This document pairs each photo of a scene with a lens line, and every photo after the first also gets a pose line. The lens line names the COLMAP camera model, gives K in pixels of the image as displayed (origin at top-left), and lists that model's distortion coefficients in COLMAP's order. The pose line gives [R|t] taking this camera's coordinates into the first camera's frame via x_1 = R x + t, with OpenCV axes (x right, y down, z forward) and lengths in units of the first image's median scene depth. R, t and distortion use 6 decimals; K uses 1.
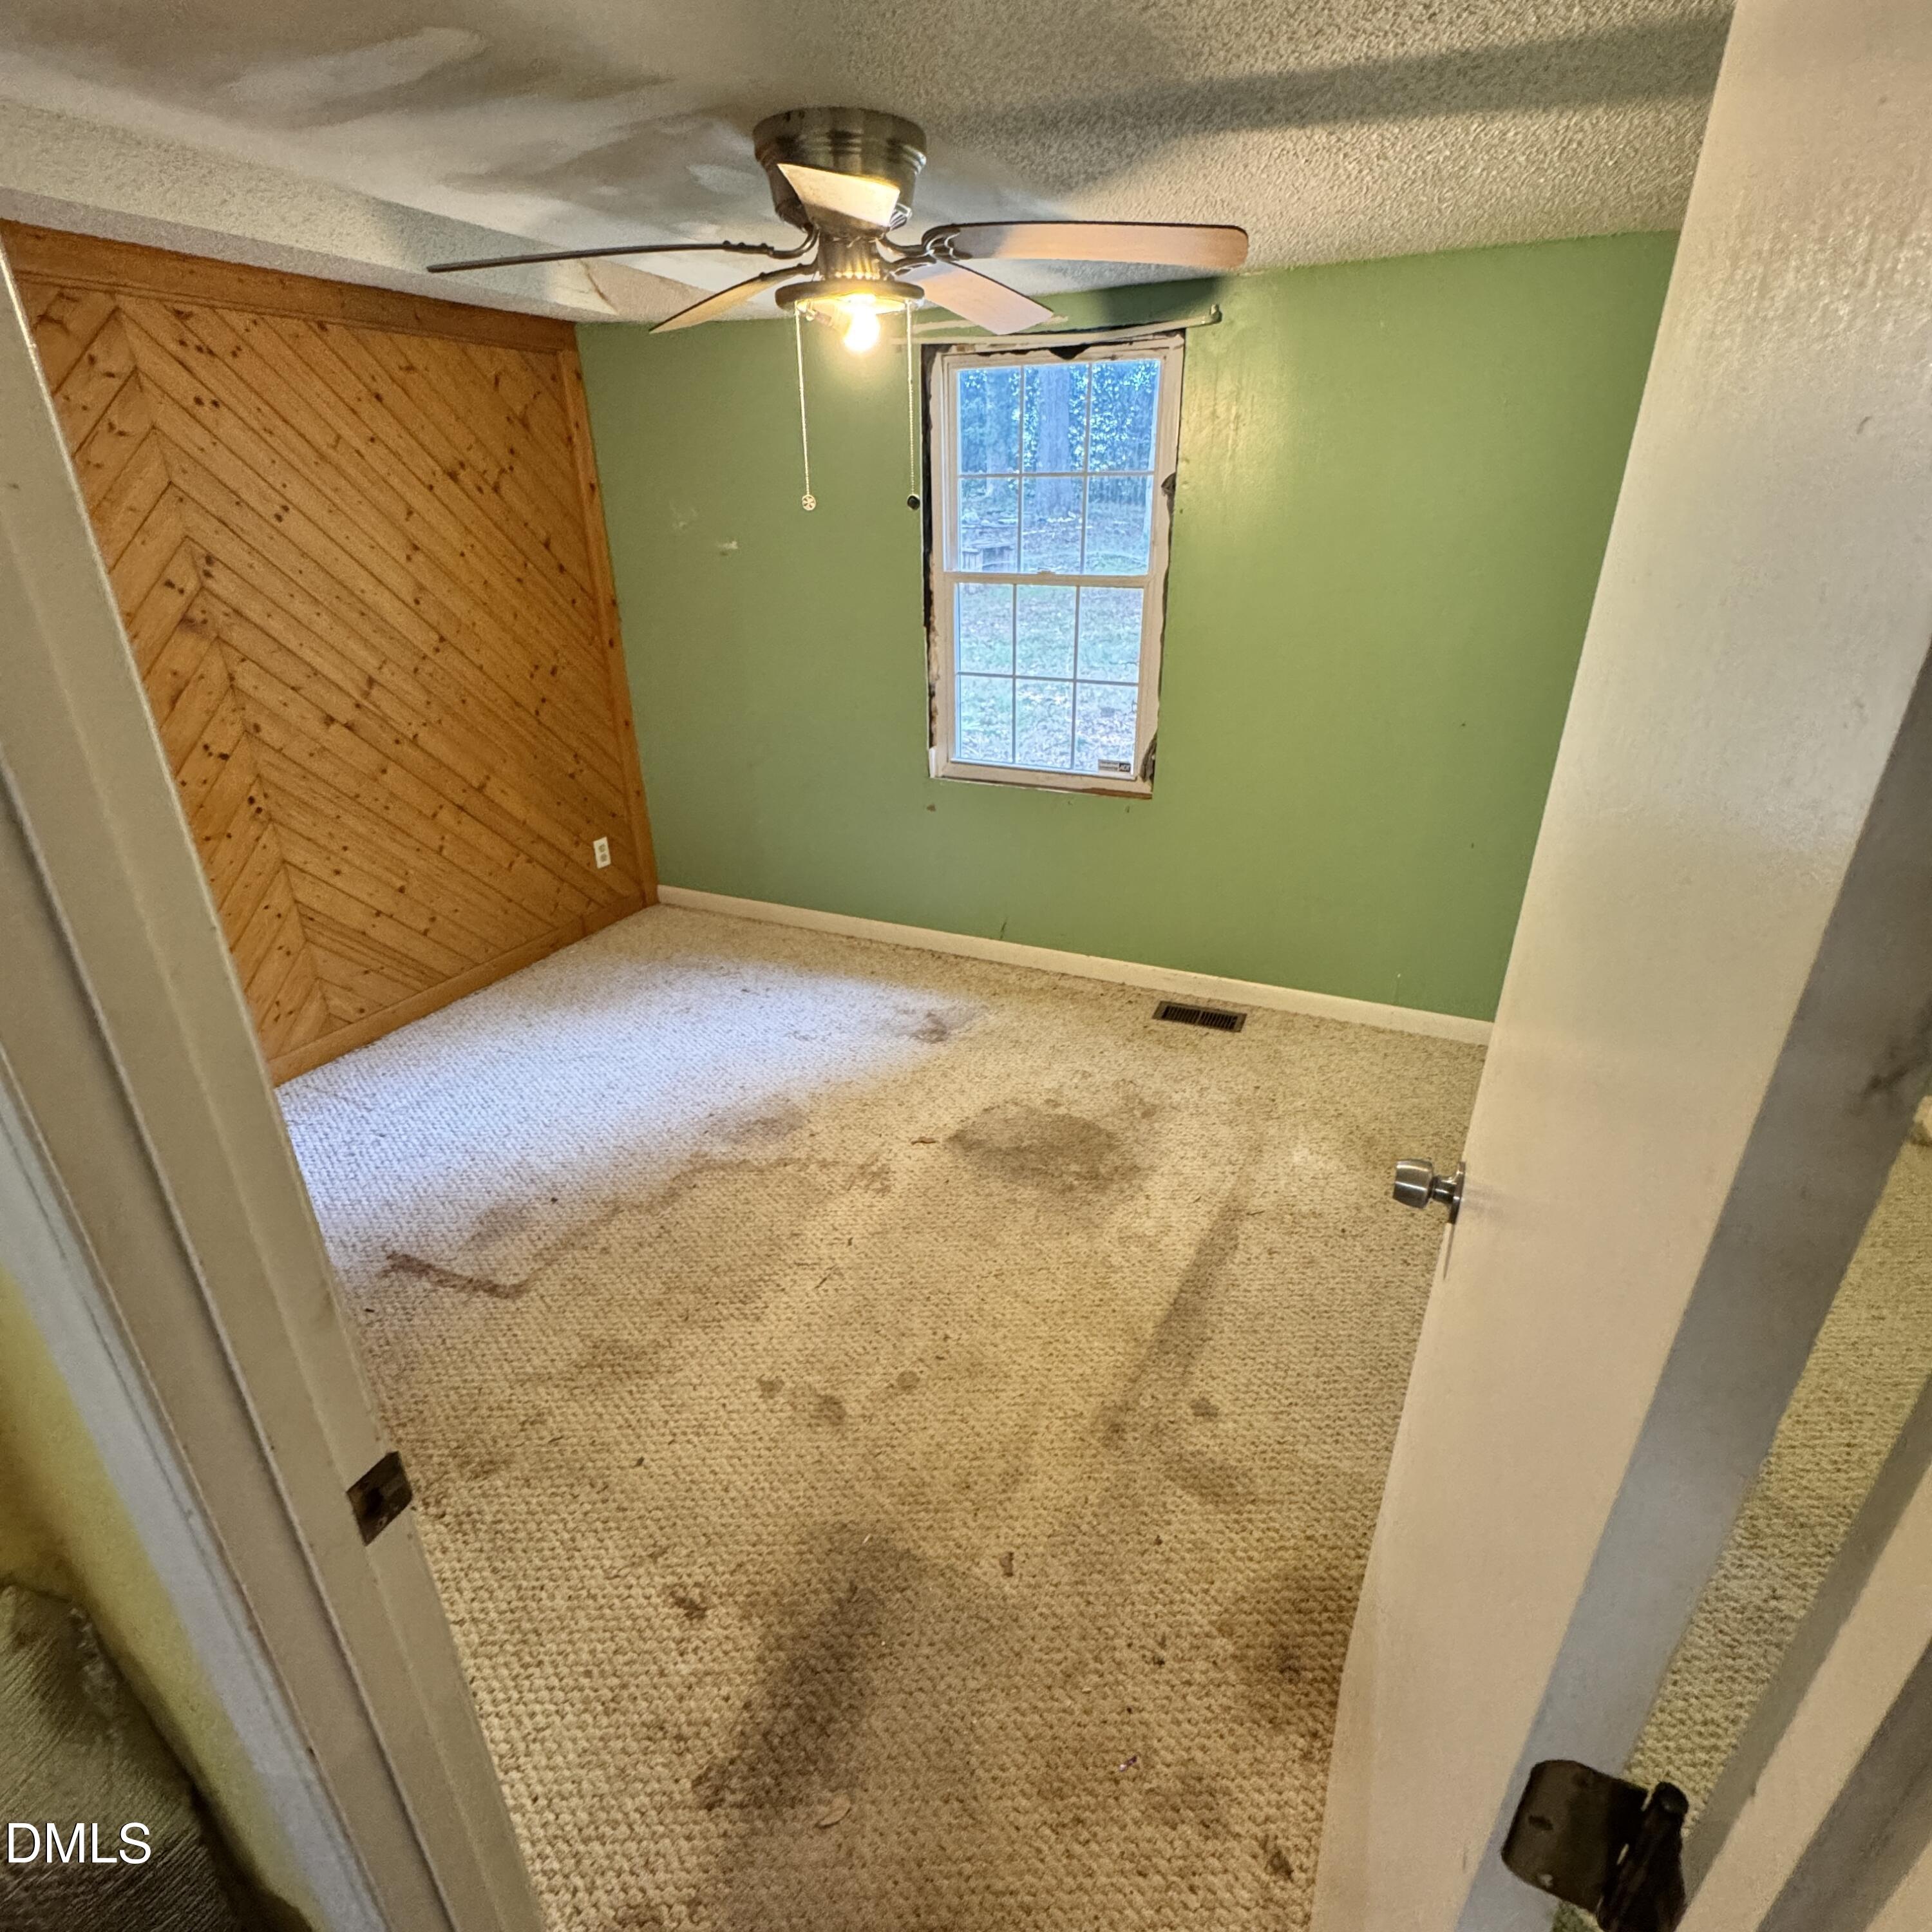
lens RADIAL K [[1025.8, 0, 968.8], [0, 1025.8, 967.2], [0, 0, 1]] dist [-0.004263, 0.000240]
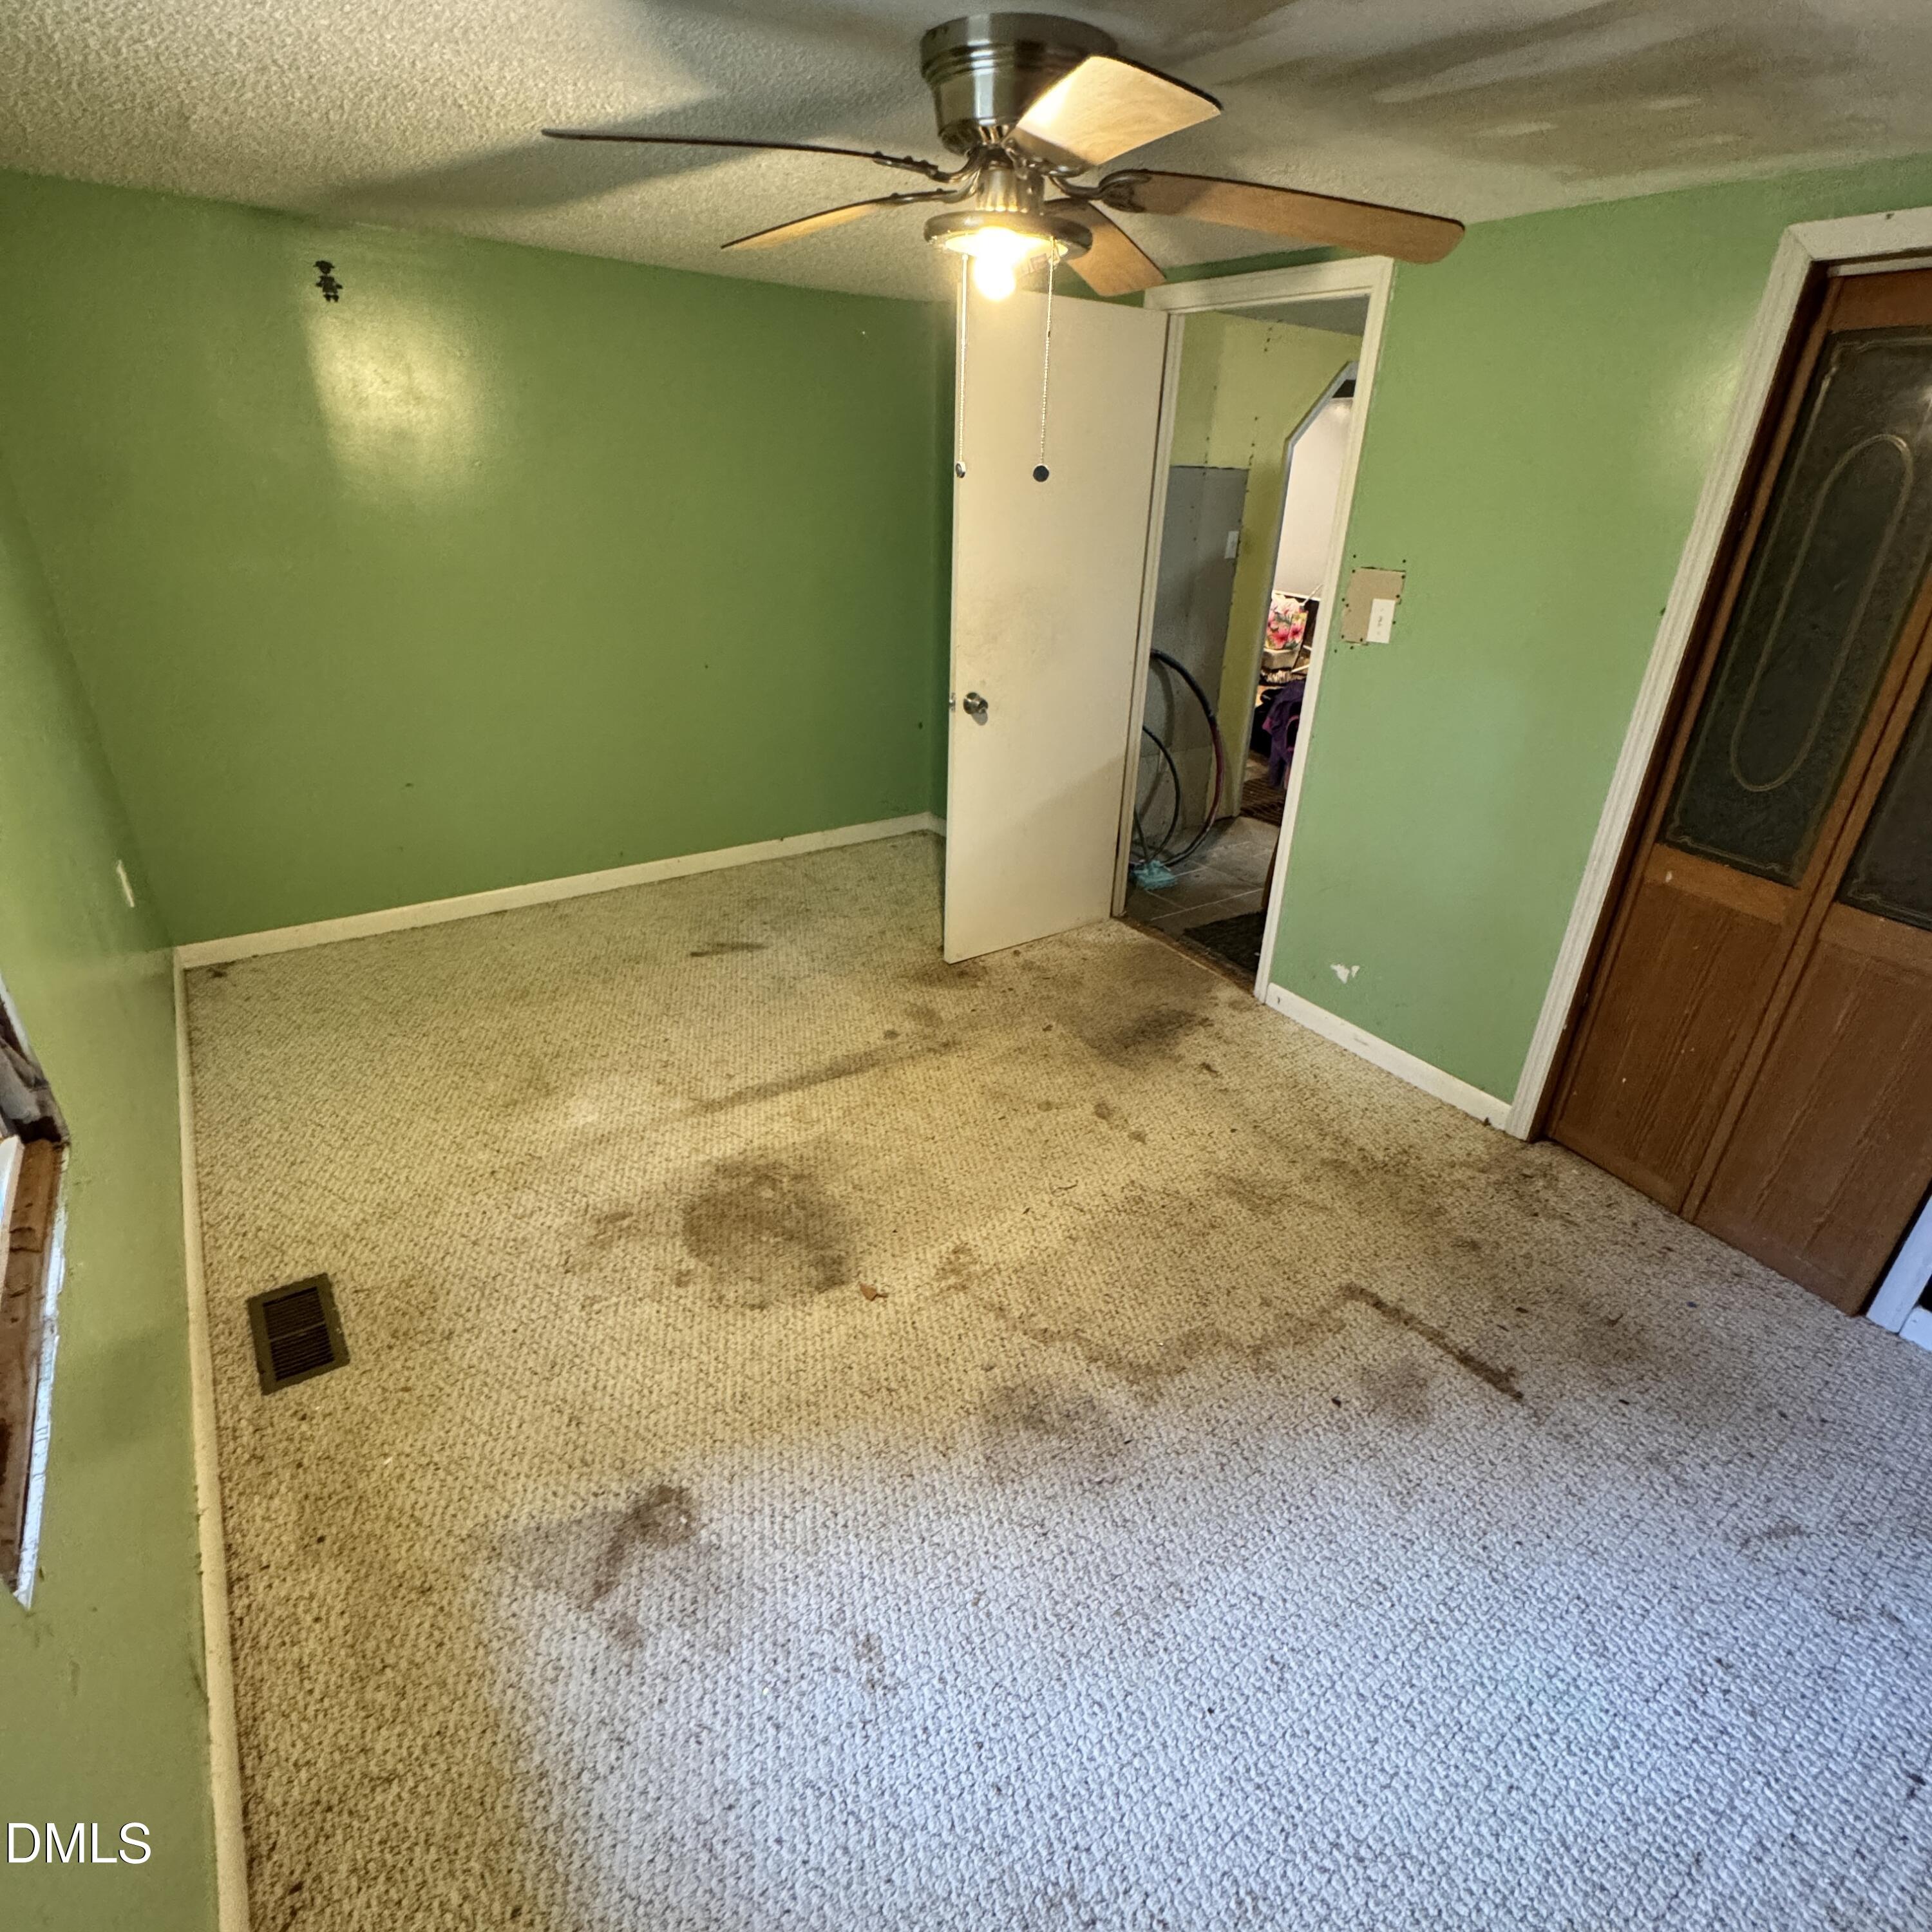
lens RADIAL K [[1025.8, 0, 967.1], [0, 1025.8, 966.2], [0, 0, 1]] dist [-0.004263, 0.000240]
pose [[-0.864402, -0.242164, 0.440642, -0.471069], [0.181095, 0.667610, 0.722151, -0.661703], [-0.469055, 0.704027, -0.533229, 1.454163]]
